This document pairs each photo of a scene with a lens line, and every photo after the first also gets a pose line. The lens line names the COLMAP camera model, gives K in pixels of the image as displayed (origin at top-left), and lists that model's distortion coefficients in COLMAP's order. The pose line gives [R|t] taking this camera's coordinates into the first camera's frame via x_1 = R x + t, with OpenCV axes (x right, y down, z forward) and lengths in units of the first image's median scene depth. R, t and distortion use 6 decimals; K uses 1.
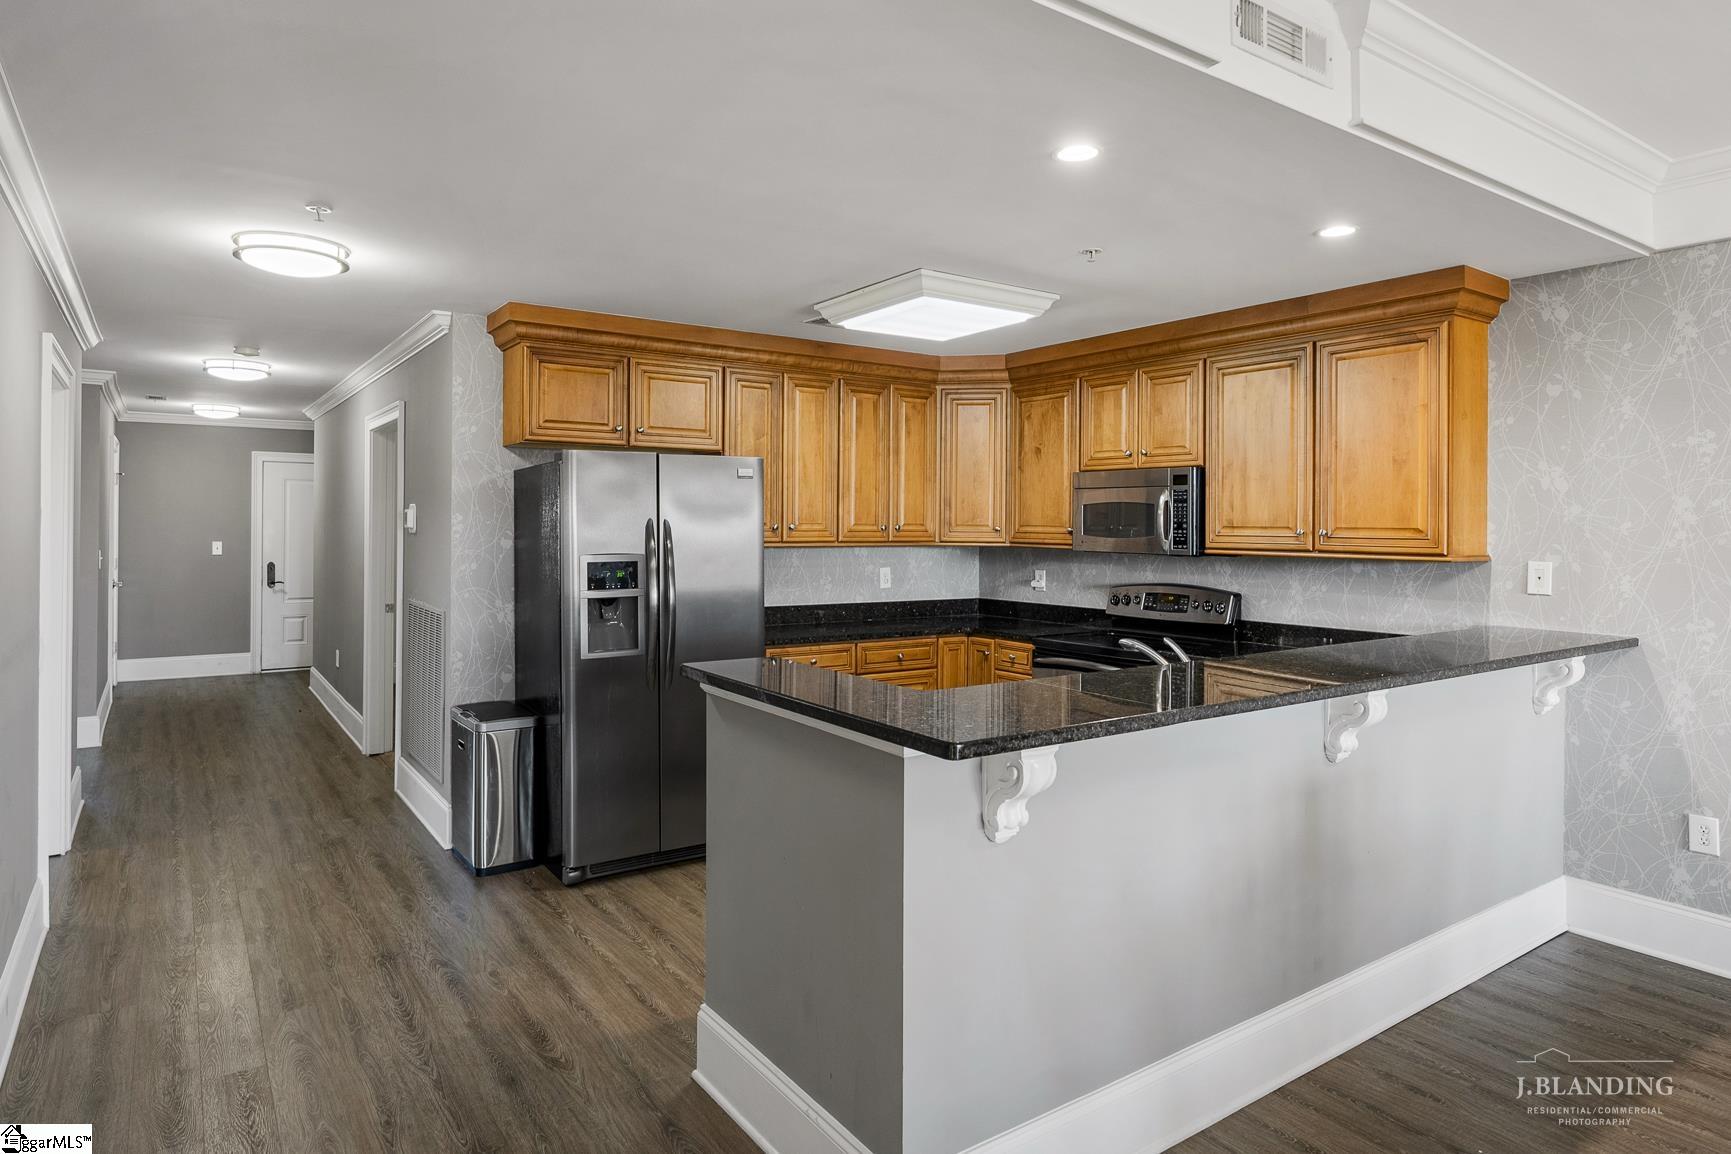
lens RADIAL K [[994.7, 0, 863.5], [0, 994.7, 518.1], [0, 0, 1]] dist [-0.000803, -0.000129]
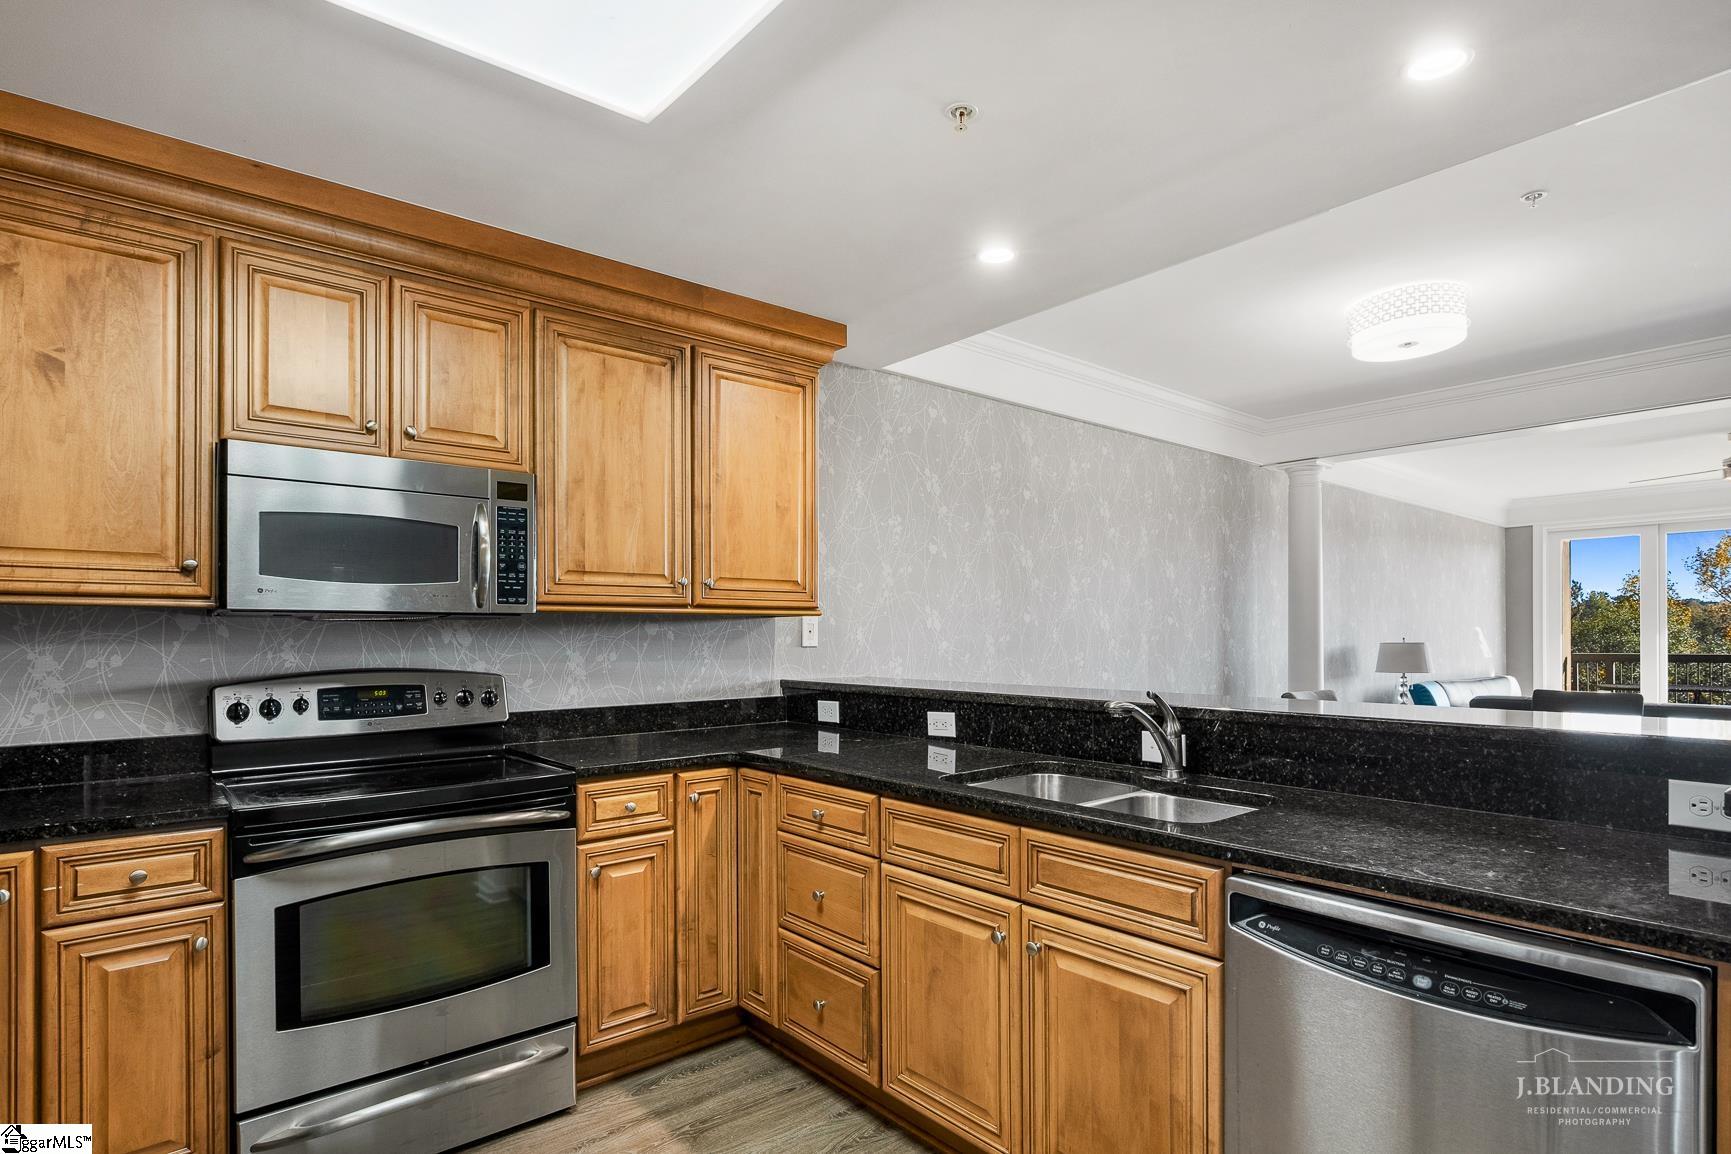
lens RADIAL K [[907.9, 0, 864.3], [0, 907.9, 630.0], [0, 0, 1]] dist [-0.001730, 0.000963]
pose [[-0.086799, -0.000236, 0.996226, -0.283266], [-0.001328, 0.999999, 0.000121, 0.051294], [-0.996225, -0.001313, -0.086799, 0.904540]]
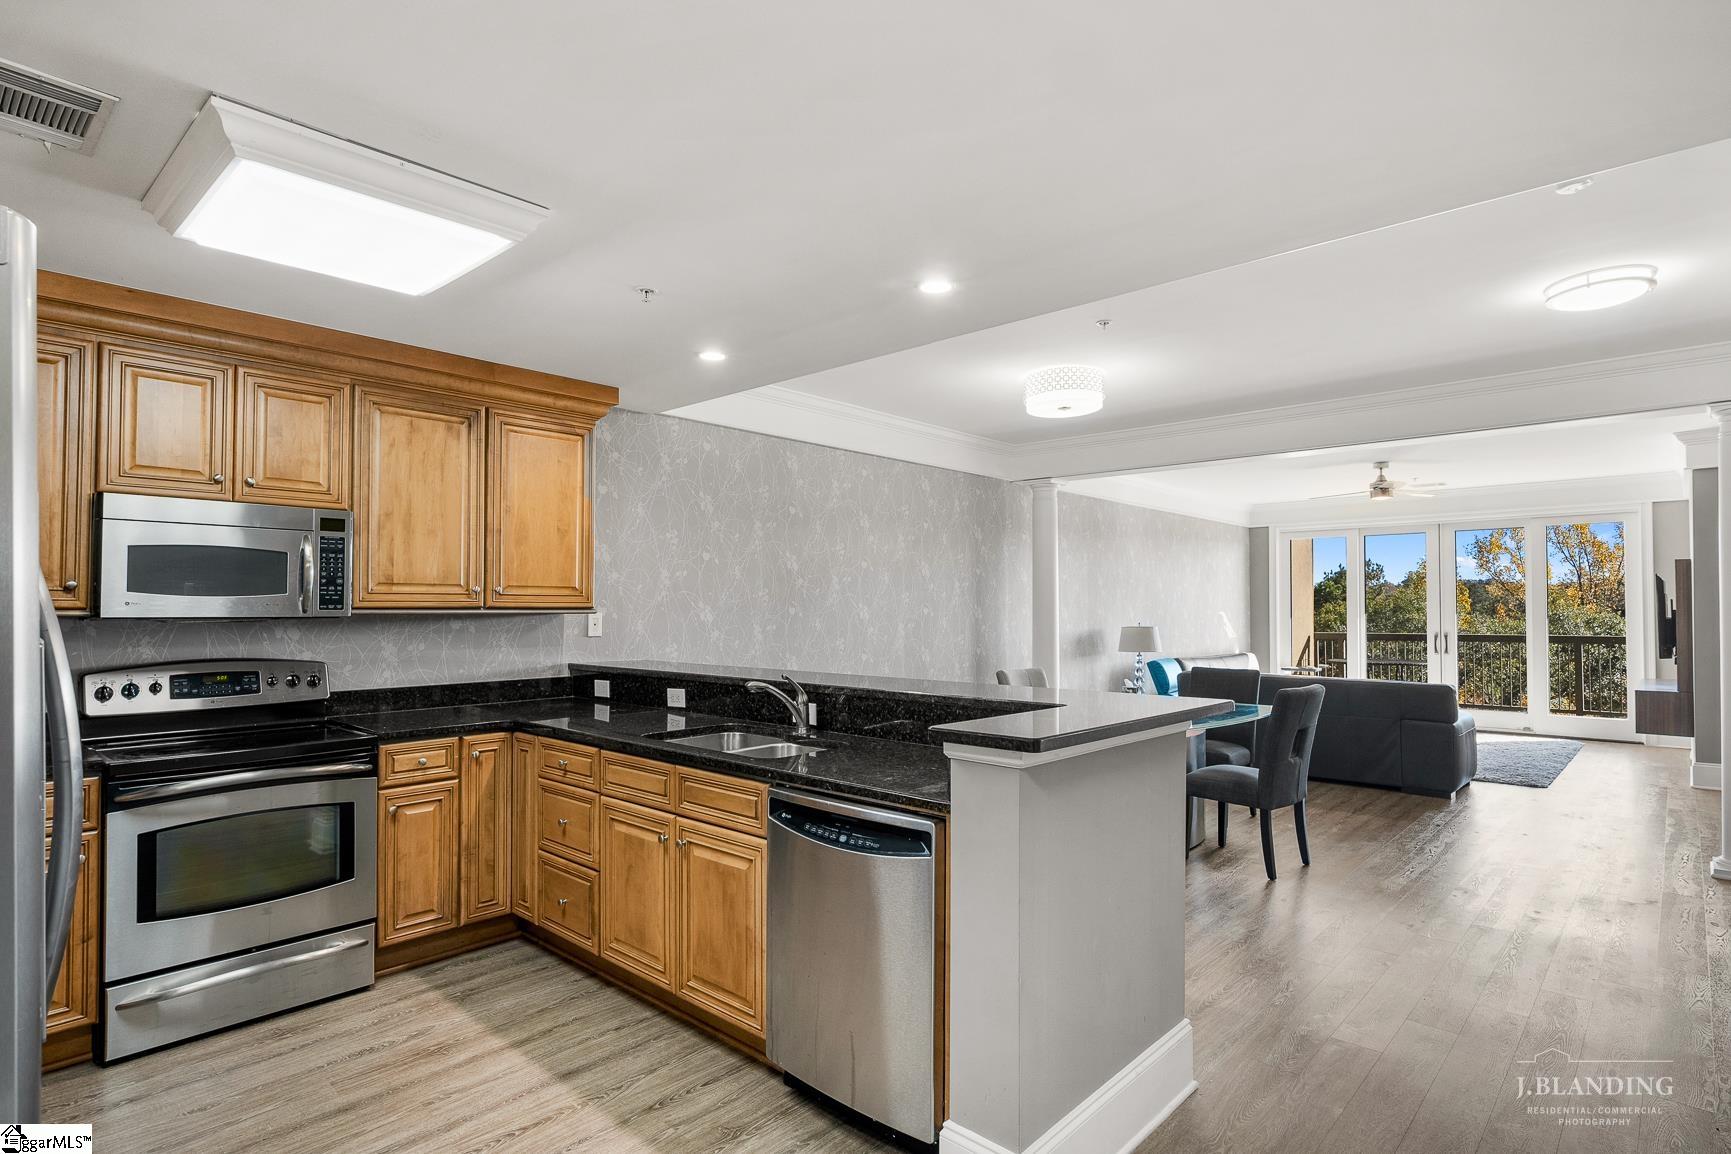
lens RADIAL K [[903.5, 0, 863.5], [0, 903.5, 587.8], [0, 0, 1]] dist [0.000866, 0.001011]
pose [[-0.213372, 0.016229, 0.976836, -0.541723], [-0.005857, 0.999823, -0.017890, 0.026183], [-0.976953, -0.009539, -0.213239, 0.796390]]
